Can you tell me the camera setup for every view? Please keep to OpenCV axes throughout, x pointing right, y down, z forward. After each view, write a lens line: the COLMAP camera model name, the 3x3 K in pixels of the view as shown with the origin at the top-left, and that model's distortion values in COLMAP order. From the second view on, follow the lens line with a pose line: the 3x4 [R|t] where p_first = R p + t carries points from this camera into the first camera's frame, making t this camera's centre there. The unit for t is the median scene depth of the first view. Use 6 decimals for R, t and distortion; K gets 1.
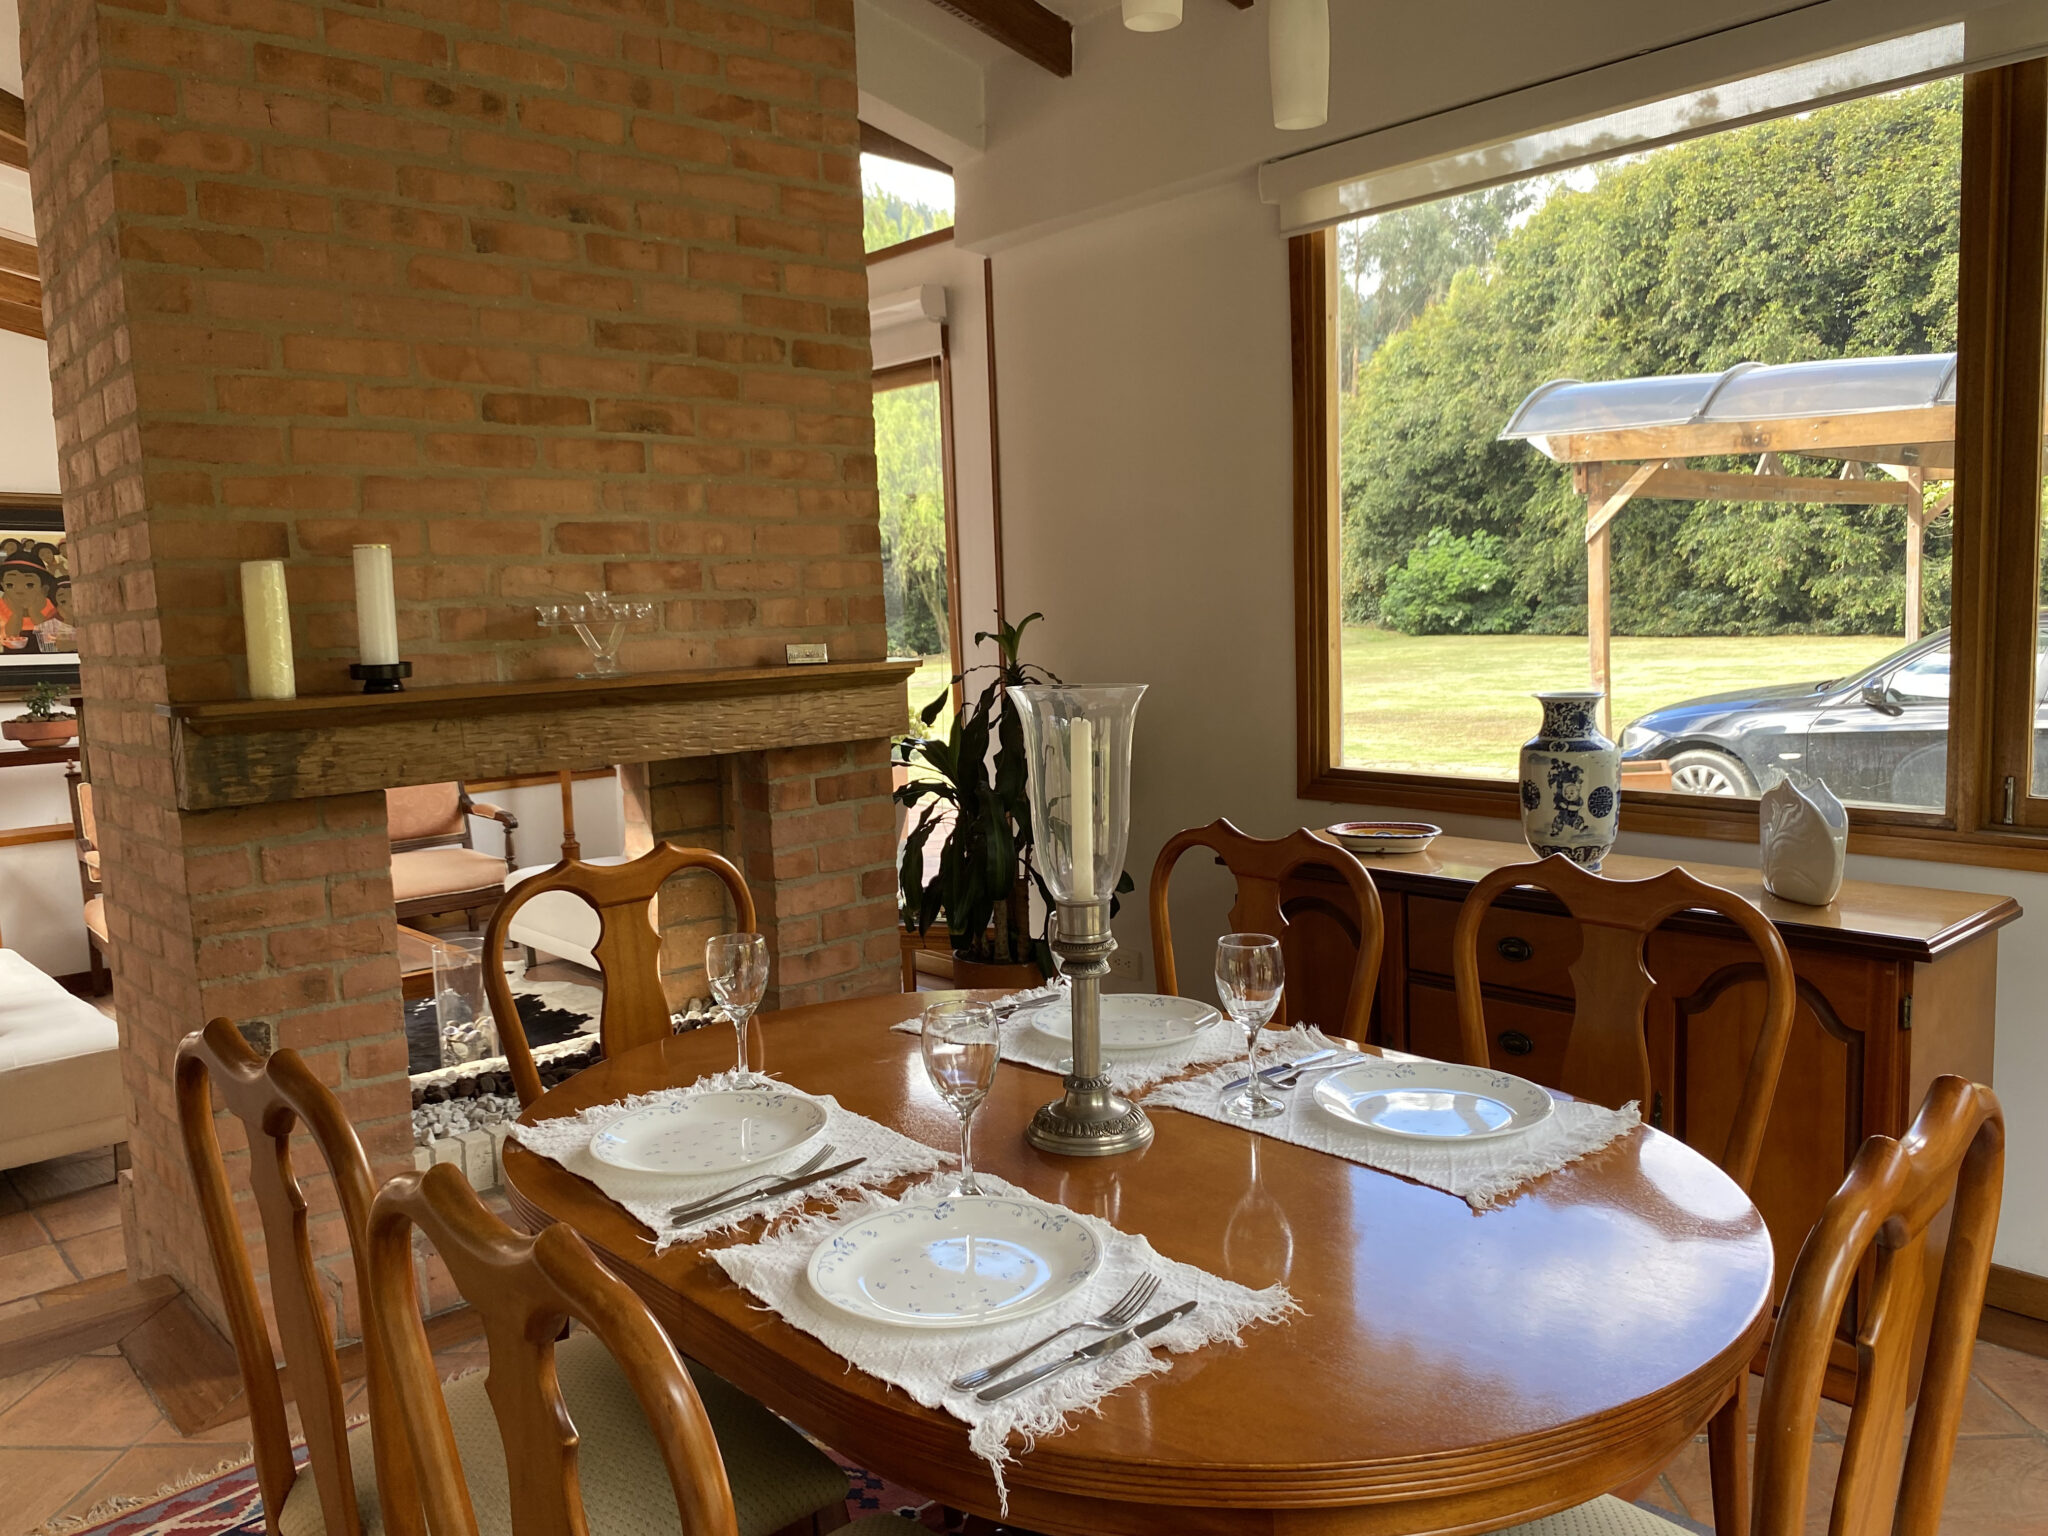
lens RADIAL K [[1562.3, 0, 1012.6], [0, 1562.3, 779.7], [0, 0, 1]] dist [0.056275, -0.076828]
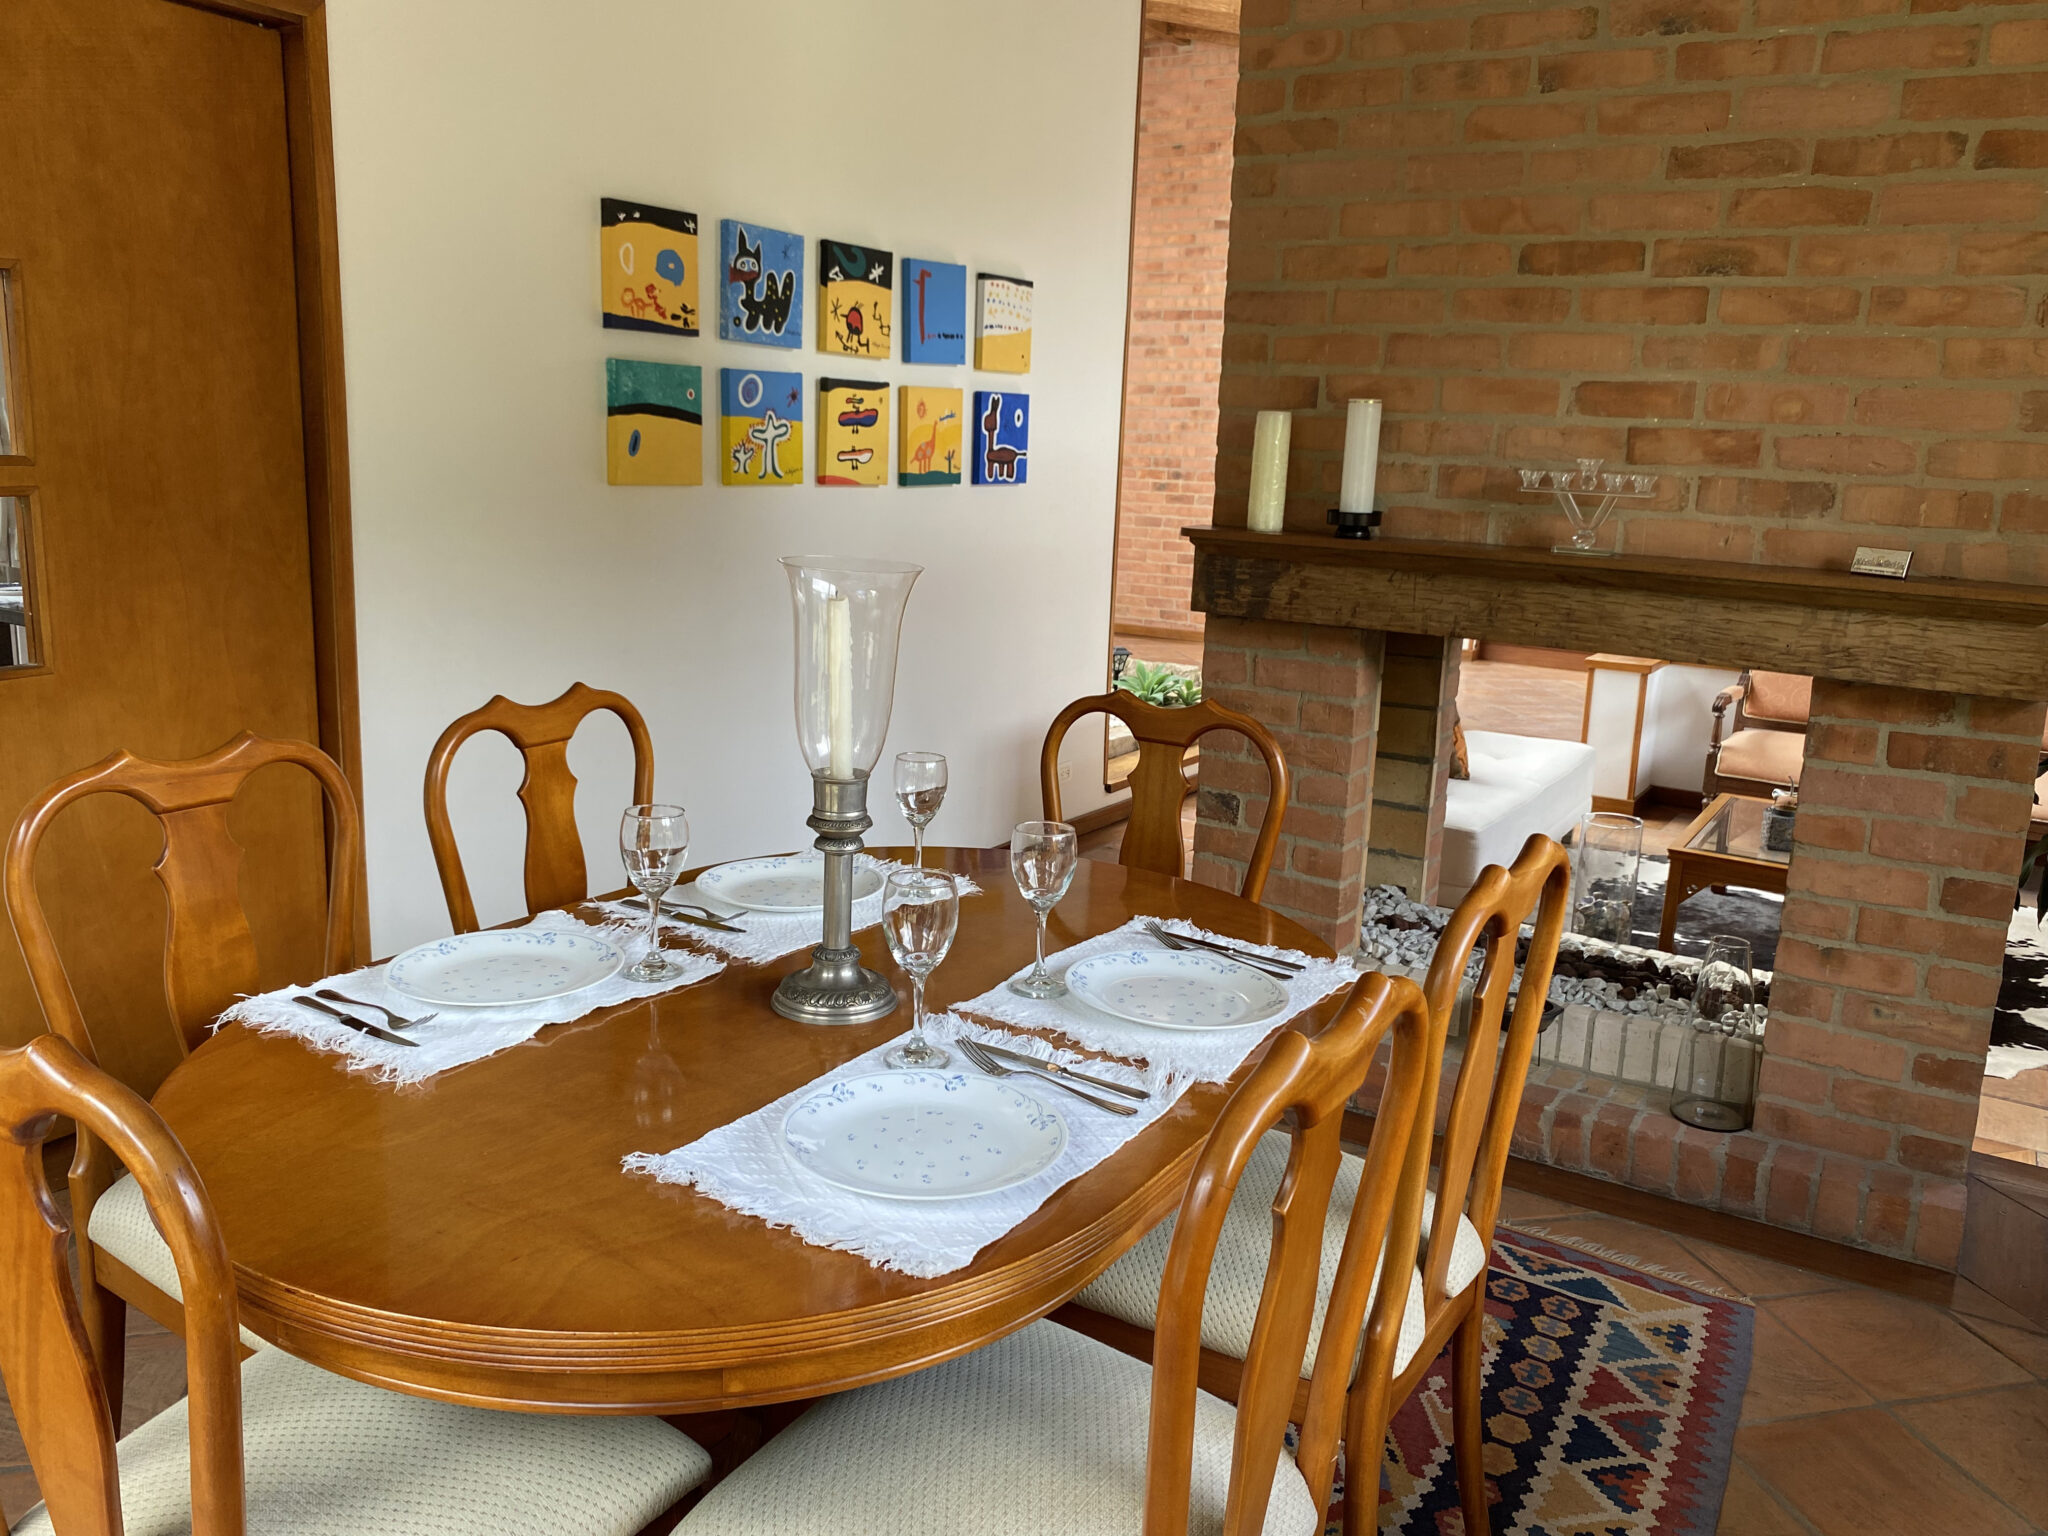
lens RADIAL K [[1562.3, 0, 1032.3], [0, 1562.3, 756.4], [0, 0, 1]] dist [0.056275, -0.076828]
pose [[0.289654, 0.240602, -0.926397, 0.536188], [-0.169101, 0.965527, 0.197893, -0.080449], [0.942075, 0.099334, 0.320355, 0.427504]]
